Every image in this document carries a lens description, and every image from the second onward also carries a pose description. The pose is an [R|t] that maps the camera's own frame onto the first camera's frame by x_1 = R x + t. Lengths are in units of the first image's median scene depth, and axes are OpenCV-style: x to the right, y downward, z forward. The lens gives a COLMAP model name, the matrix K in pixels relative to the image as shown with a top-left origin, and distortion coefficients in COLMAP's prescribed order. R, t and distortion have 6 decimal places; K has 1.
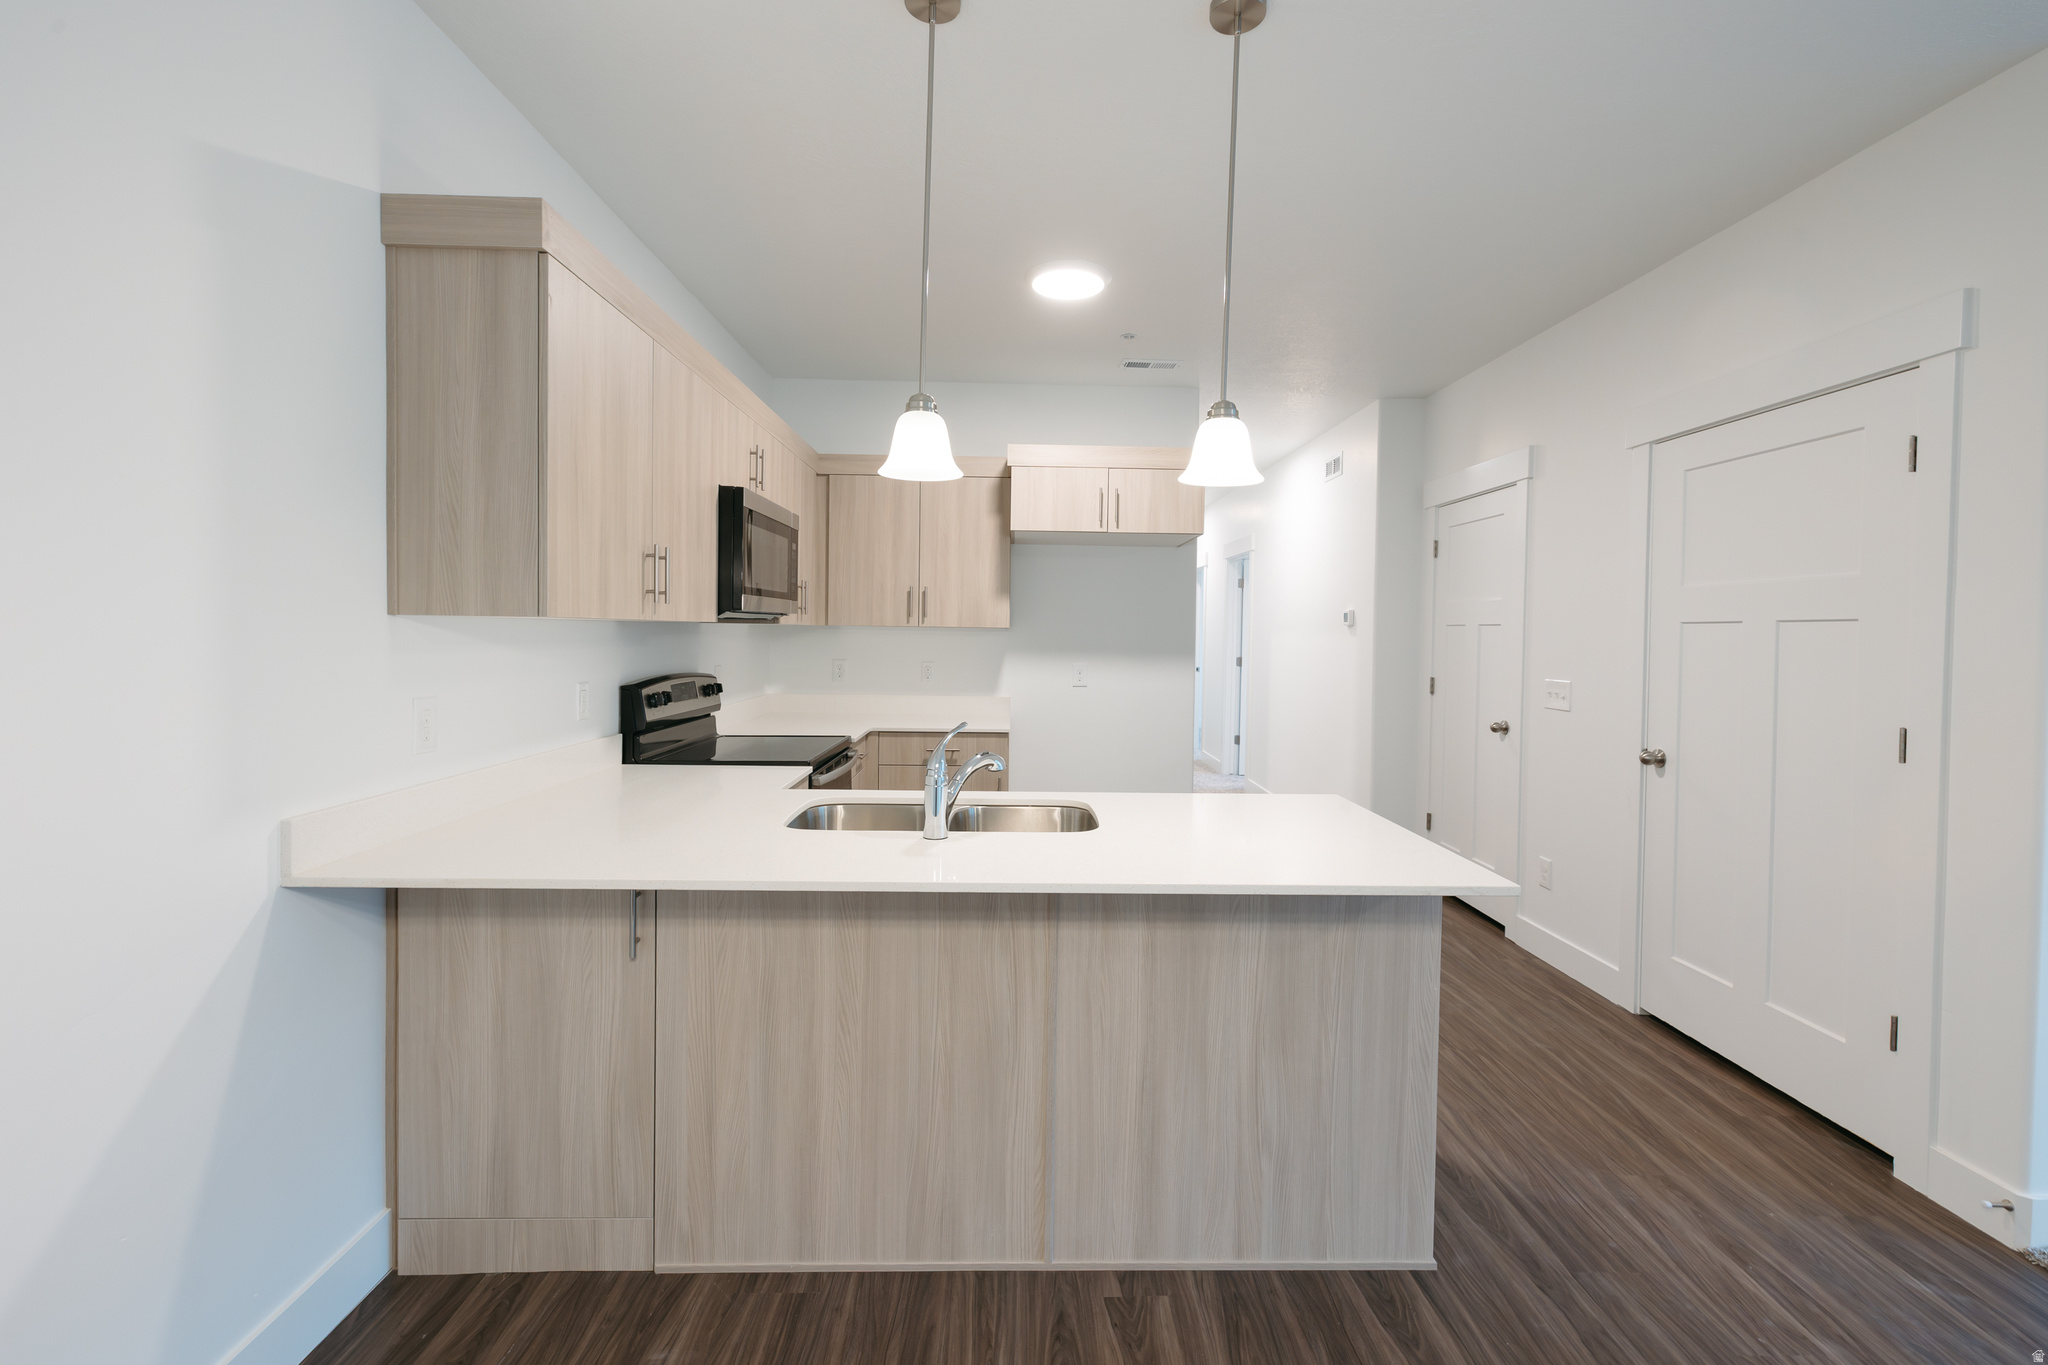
lens RADIAL K [[877.3, 0, 1023.5], [0, 877.3, 650.7], [0, 0, 1]] dist [0.001255, 0.000074]
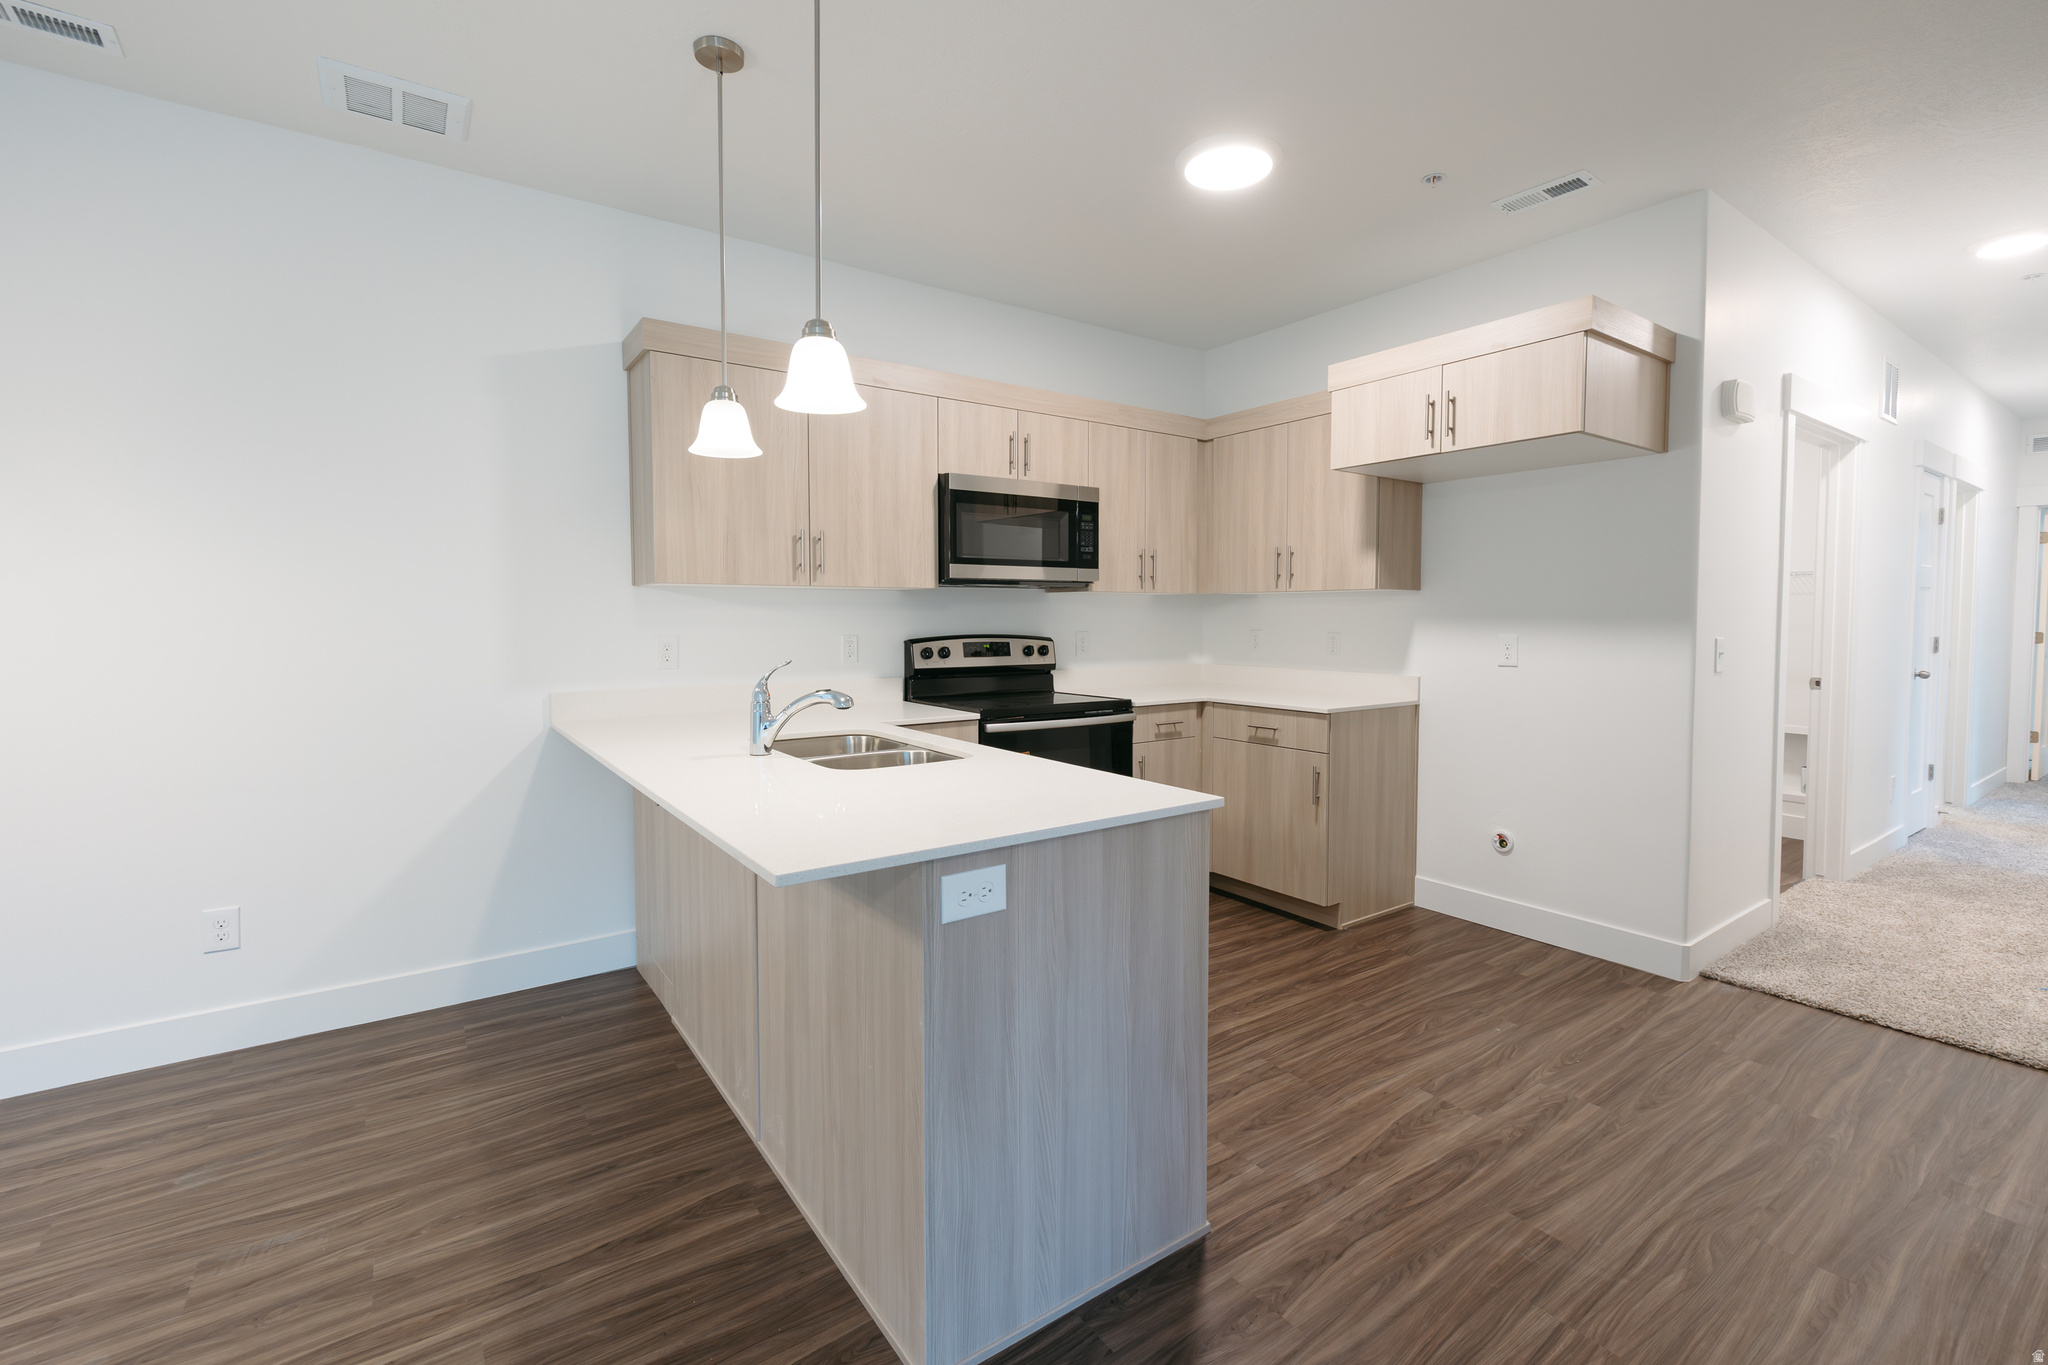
lens RADIAL K [[878.9, 0, 1030.1], [0, 878.9, 658.6], [0, 0, 1]] dist [0.000787, 0.000261]
pose [[0.571122, 0.024772, -0.820491, 1.131065], [-0.008784, 0.999672, 0.024068, 0.052793], [0.820818, -0.006539, 0.571152, 0.648180]]
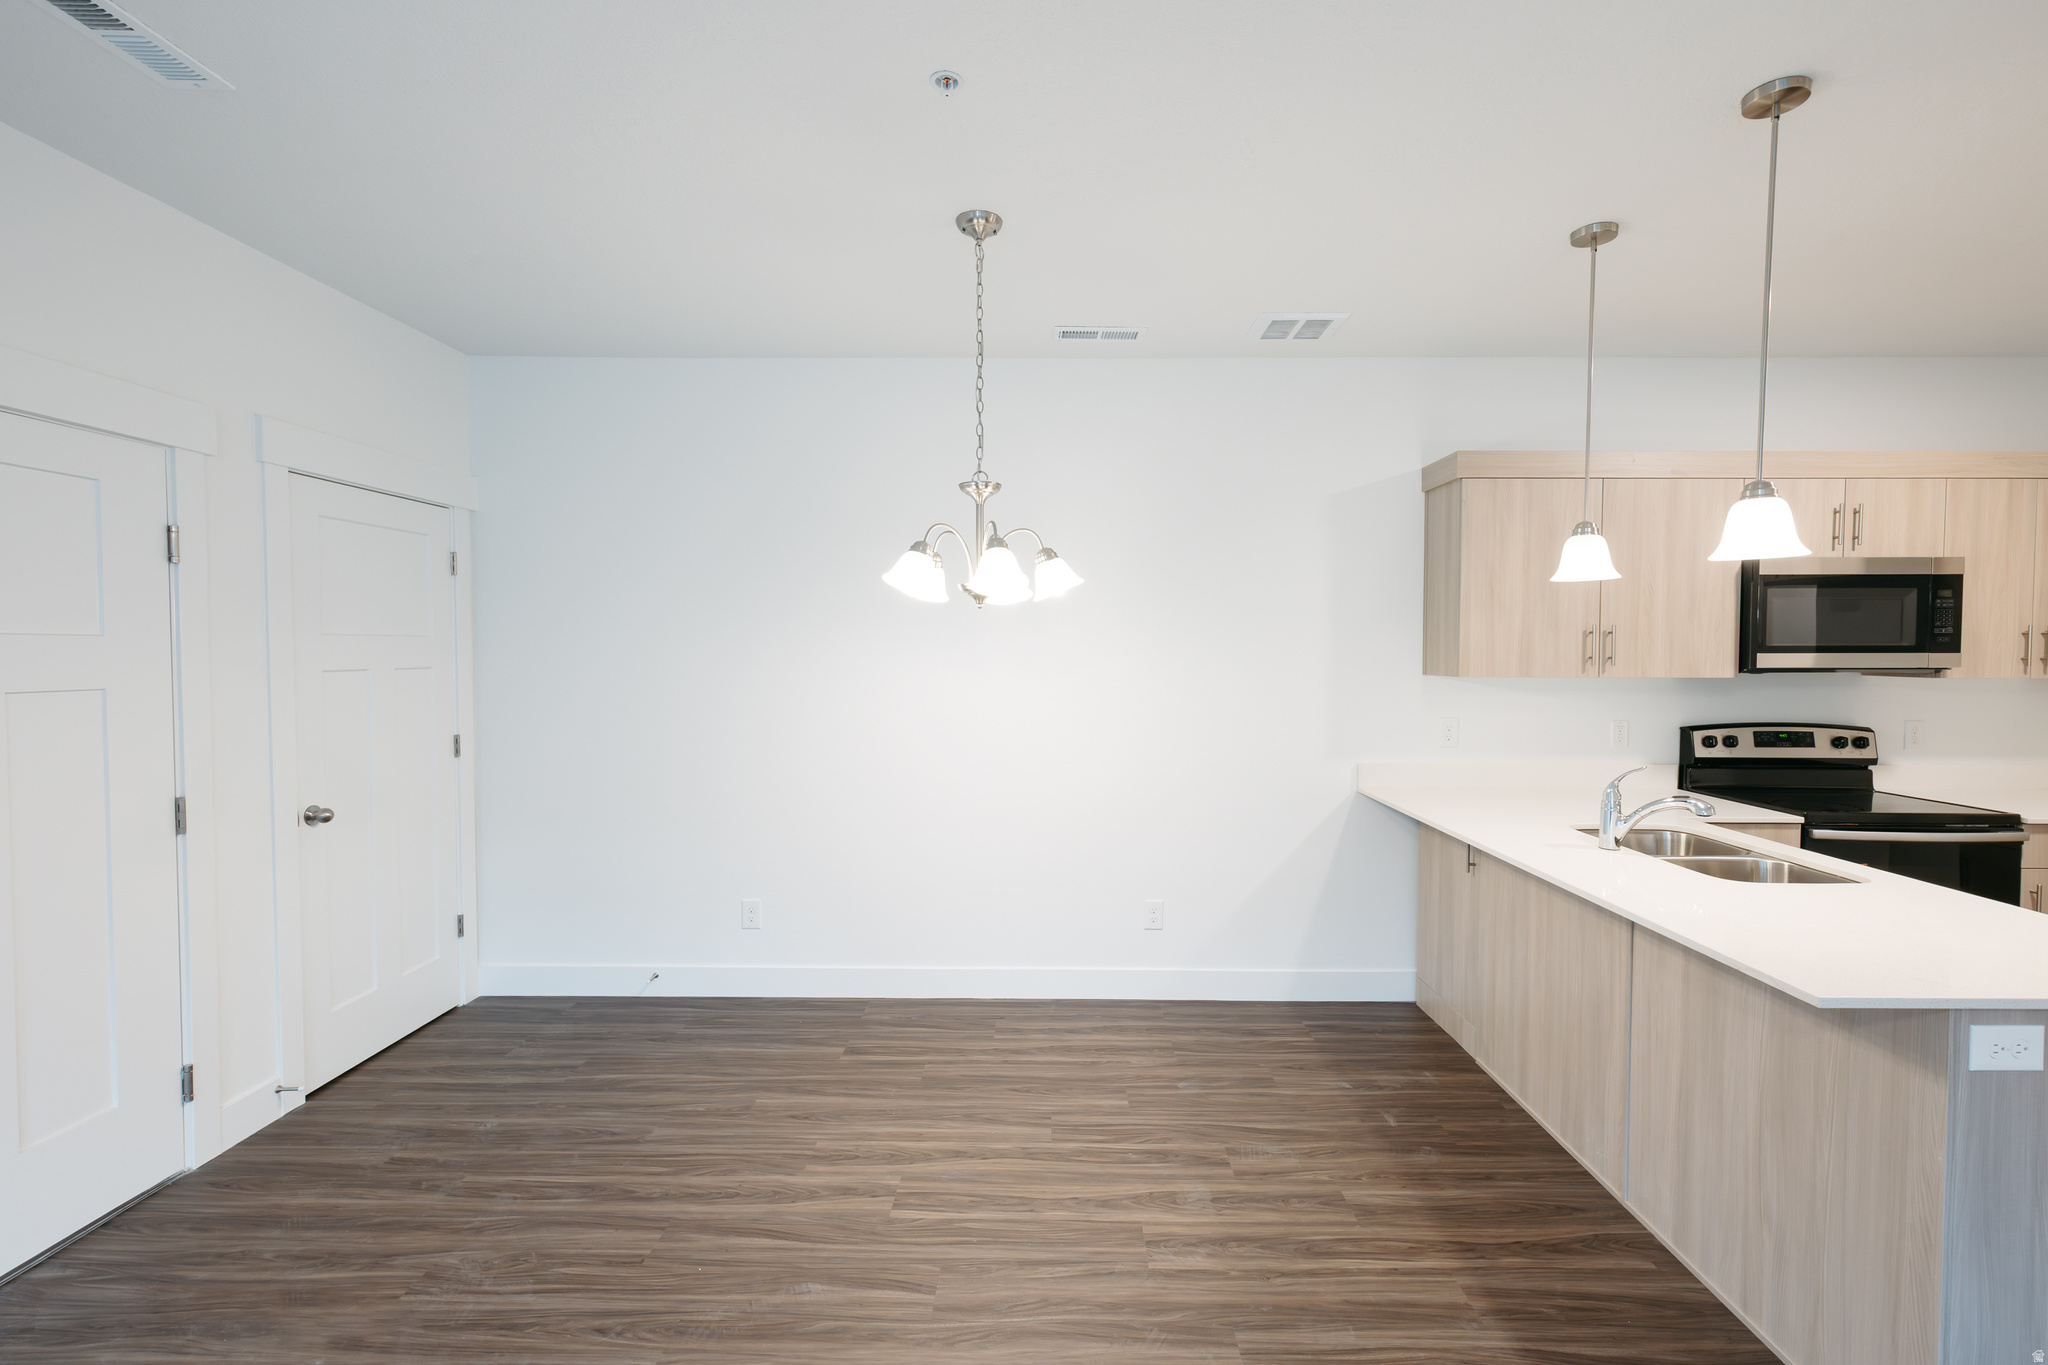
lens RADIAL K [[870.1, 0, 1061.9], [0, 870.1, 676.4], [0, 0, 1]] dist [0.000294, 0.000467]
pose [[-0.009279, 0.017005, -0.999812, 1.264554], [-0.025466, 0.999527, 0.017237, -0.049859], [0.999633, 0.025621, -0.008841, 0.190255]]
